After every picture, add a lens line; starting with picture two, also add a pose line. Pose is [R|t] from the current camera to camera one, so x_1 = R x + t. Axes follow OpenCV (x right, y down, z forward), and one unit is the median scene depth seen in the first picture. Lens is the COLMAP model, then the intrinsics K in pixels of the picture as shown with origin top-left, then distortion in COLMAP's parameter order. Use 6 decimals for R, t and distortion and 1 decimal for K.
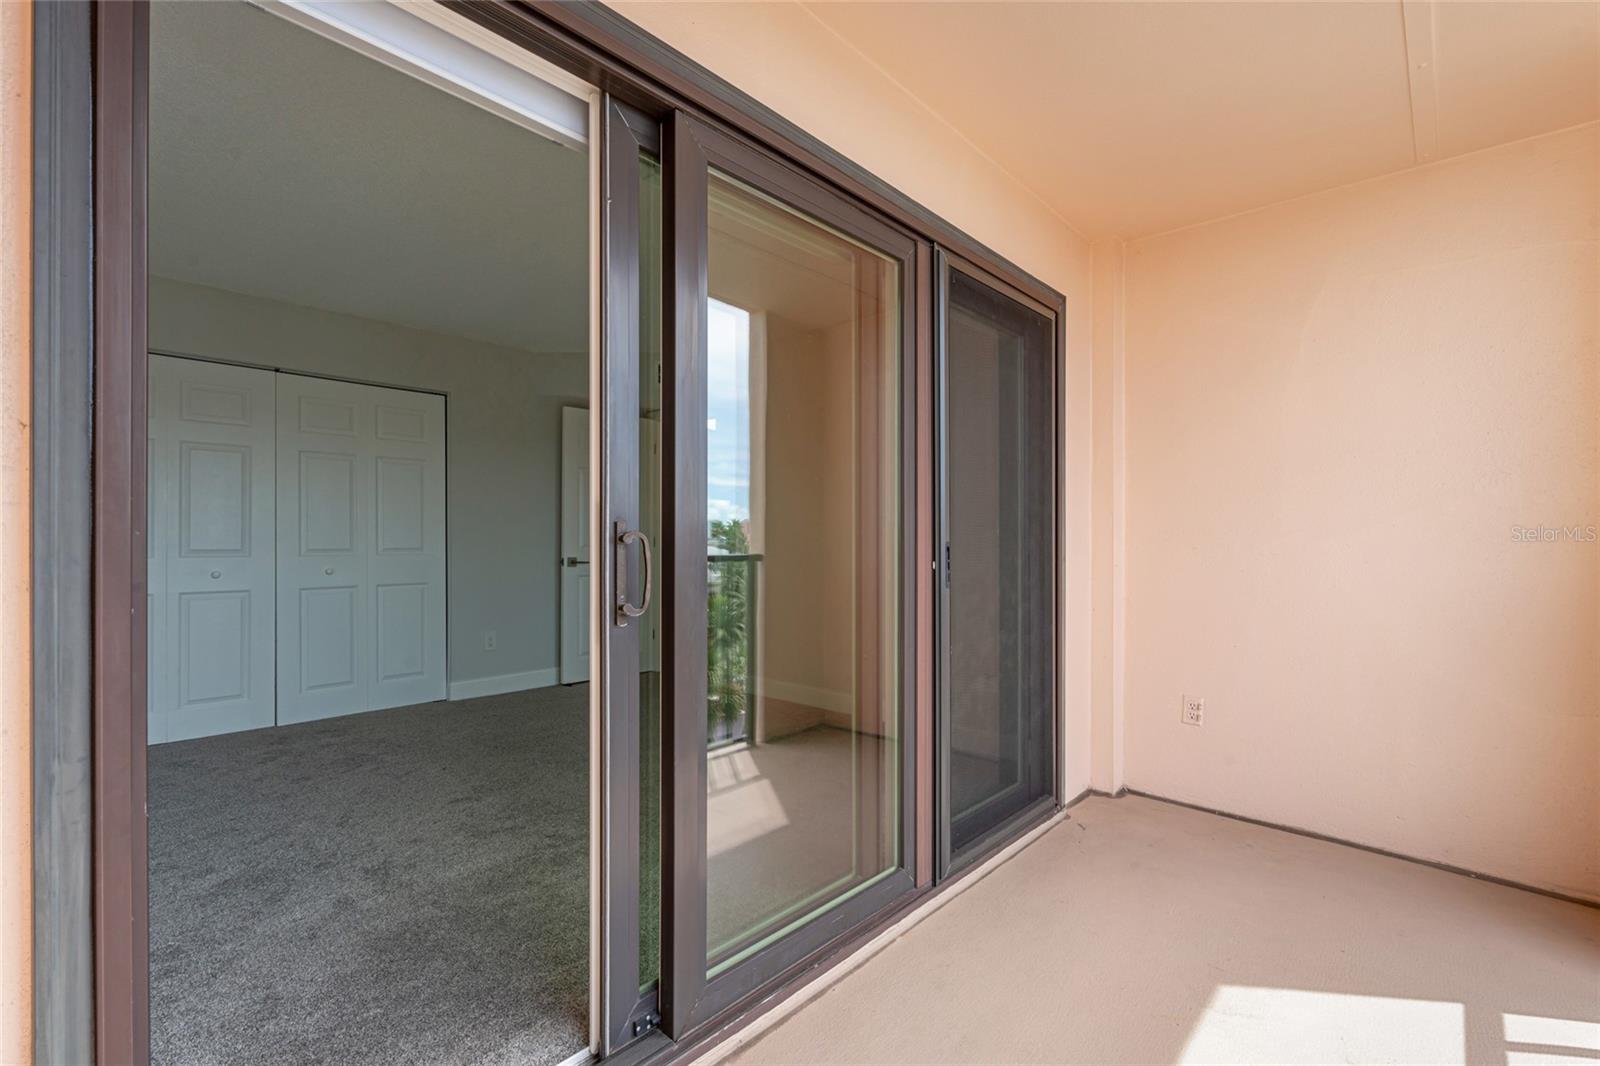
lens RADIAL K [[699.9, 0, 796.2], [0, 699.9, 544.2], [0, 0, 1]] dist [-0.001676, 0.000279]
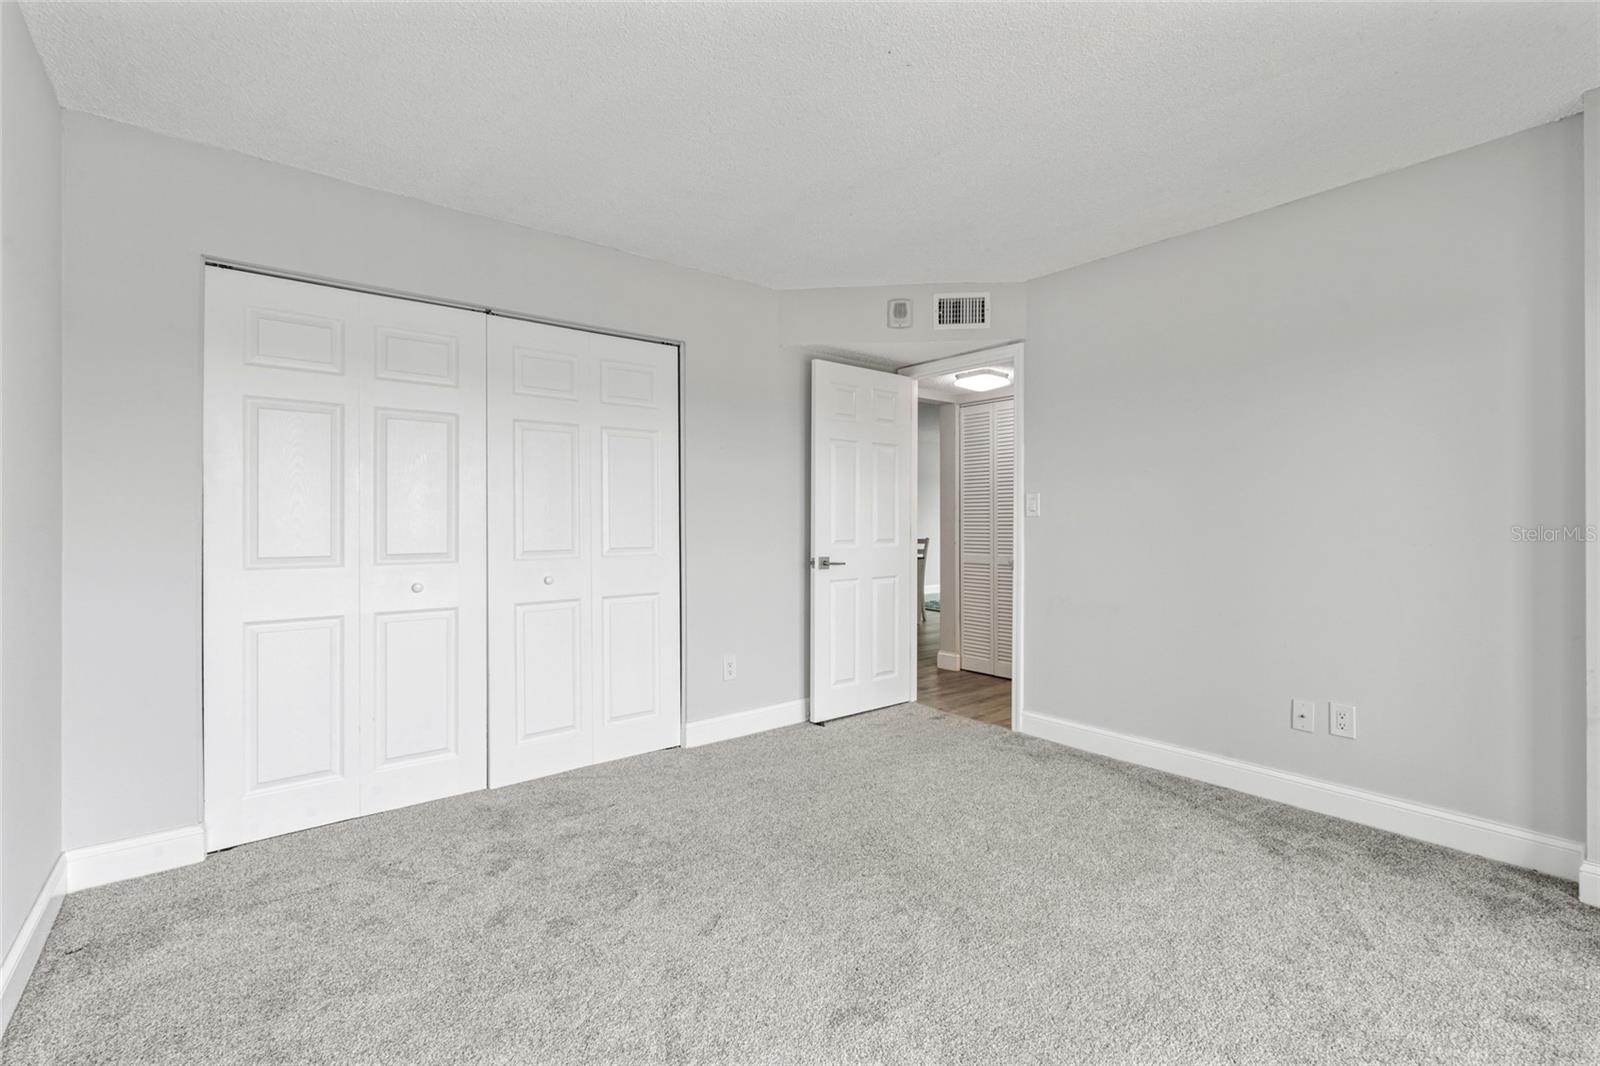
lens RADIAL K [[704.6, 0, 800.7], [0, 704.6, 526.8], [0, 0, 1]] dist [-0.003736, 0.000268]
pose [[0.989701, -0.000787, -0.143150, -0.277869], [0.001075, 0.999998, 0.001938, -0.018369], [0.143148, -0.002072, 0.989699, 0.276995]]
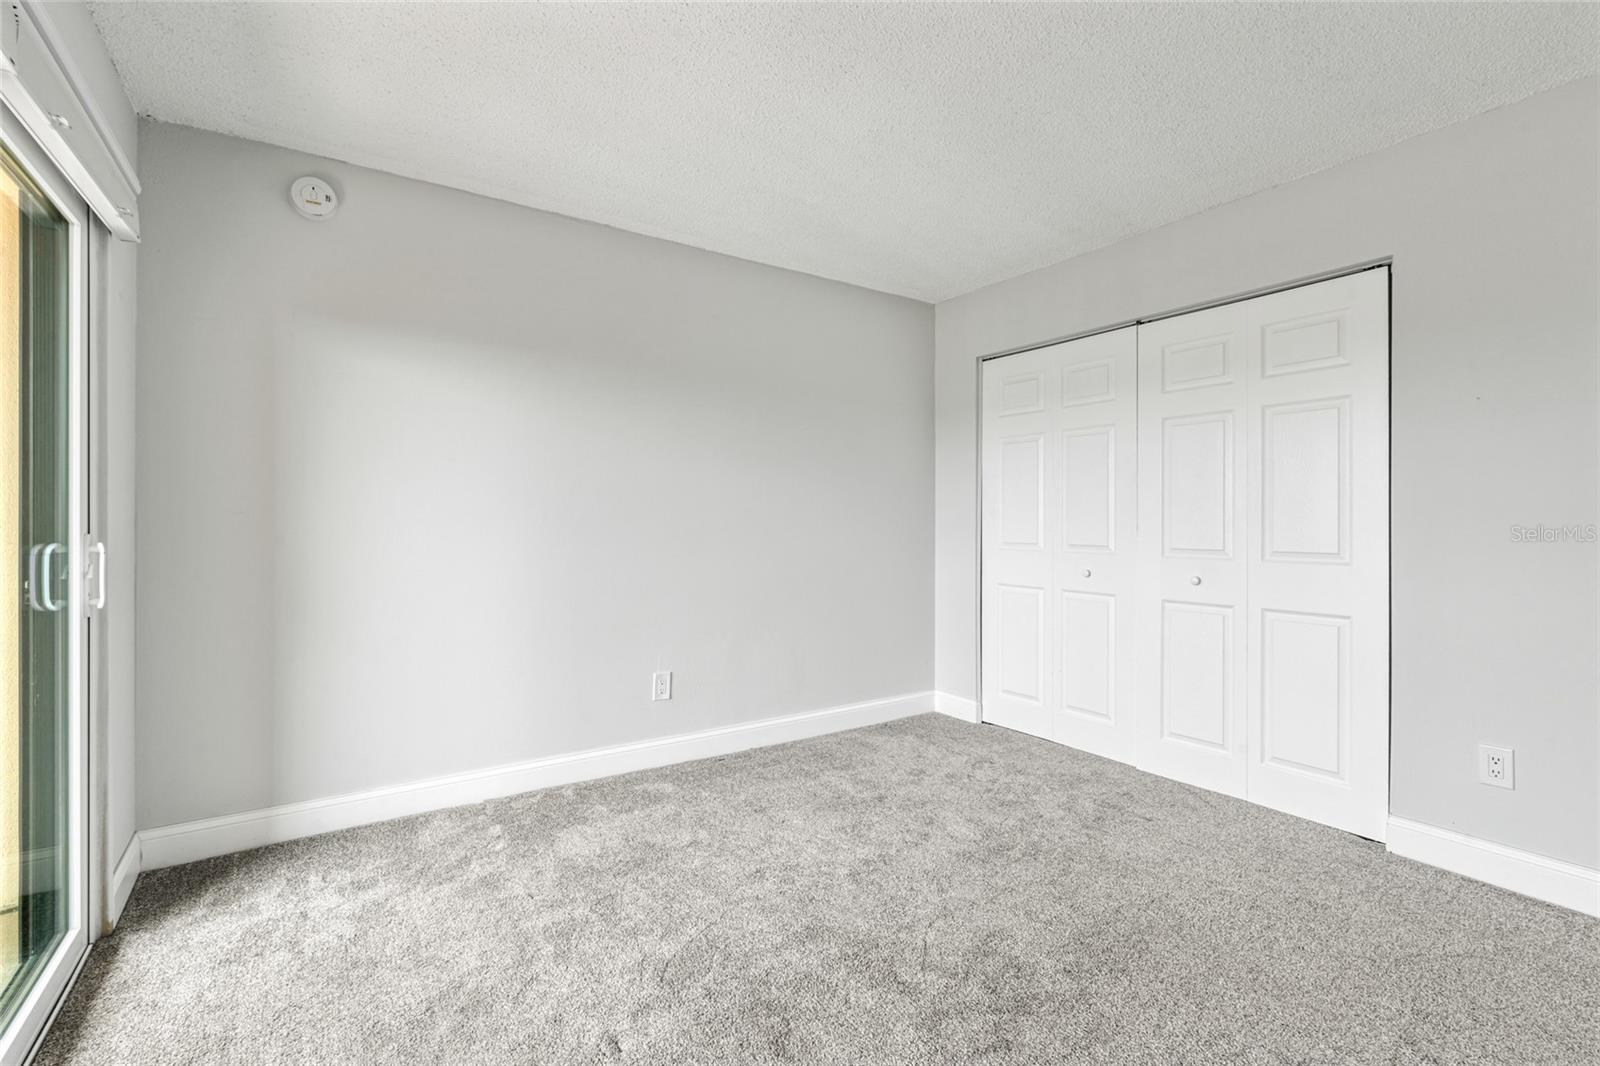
lens RADIAL K [[704.6, 0, 800.7], [0, 704.6, 526.8], [0, 0, 1]] dist [-0.003736, 0.000268]
pose [[-0.226476, 0.010834, -0.973957, 0.118399], [-0.005160, 0.999911, 0.012323, -0.021433], [0.974003, 0.007817, -0.226400, 0.735898]]
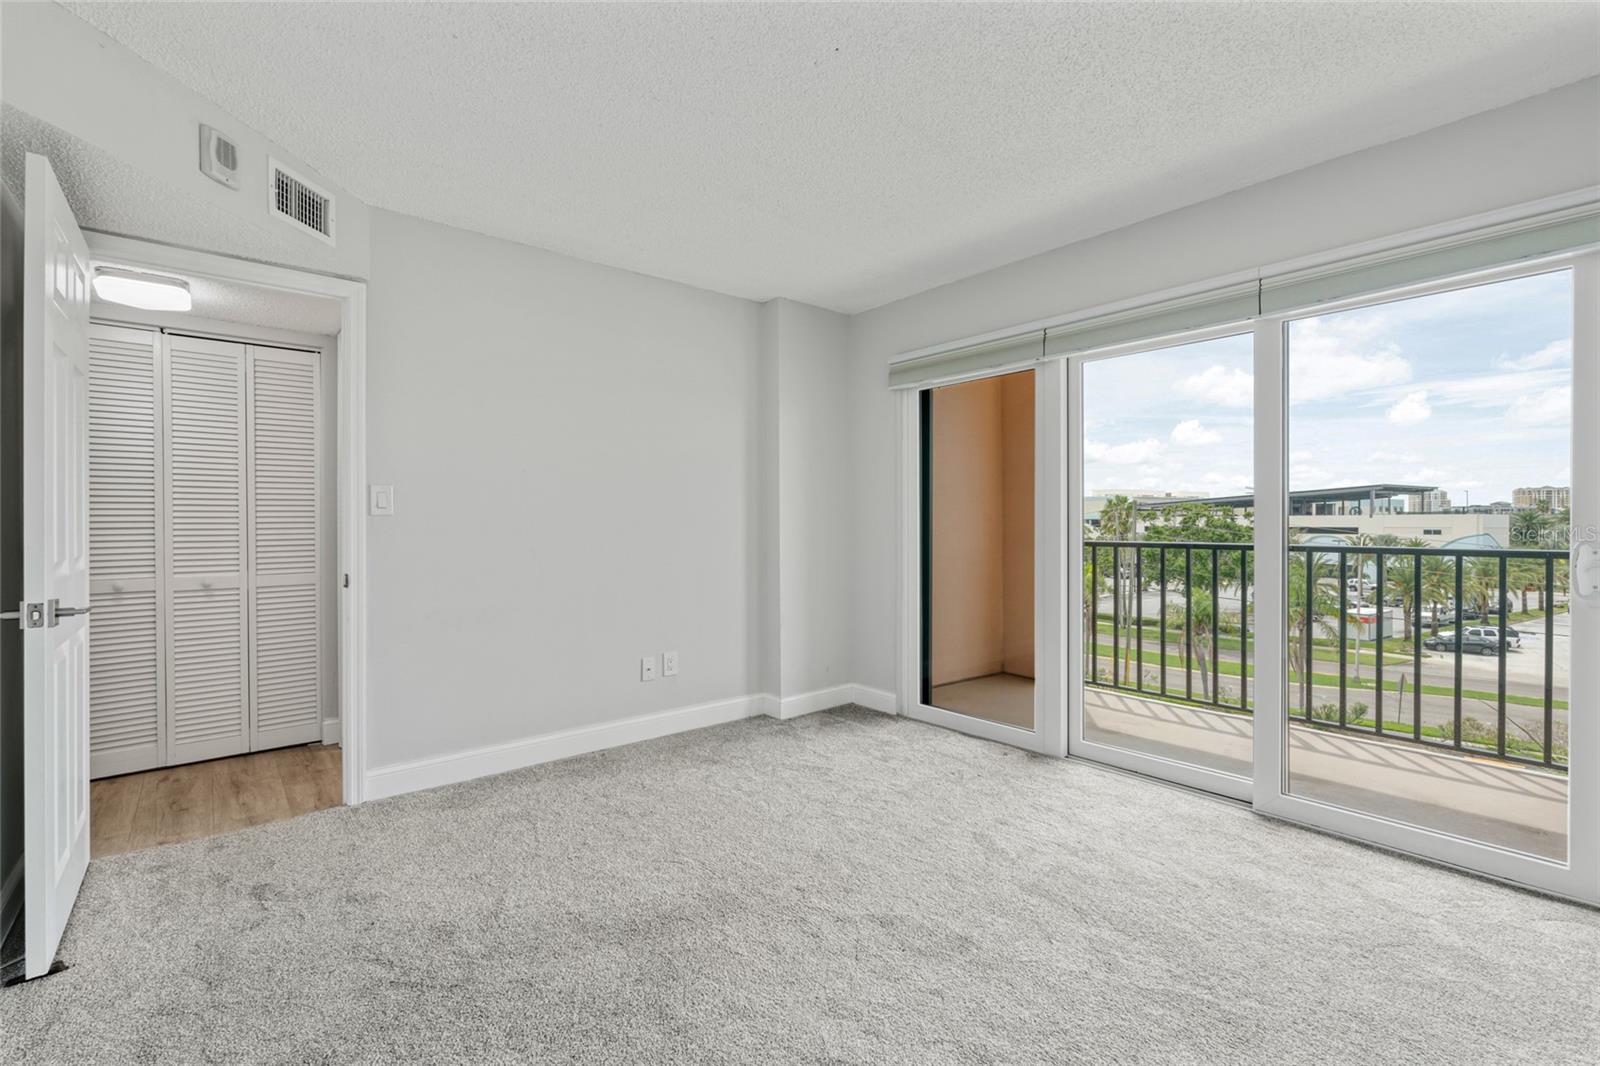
lens RADIAL K [[704.6, 0, 800.7], [0, 704.6, 526.8], [0, 0, 1]] dist [-0.003736, 0.000268]
pose [[0.116844, -0.009067, 0.993109, -0.734260], [0.007026, 0.999941, 0.008303, -0.020574], [-0.993125, 0.006007, 0.116901, 0.696213]]
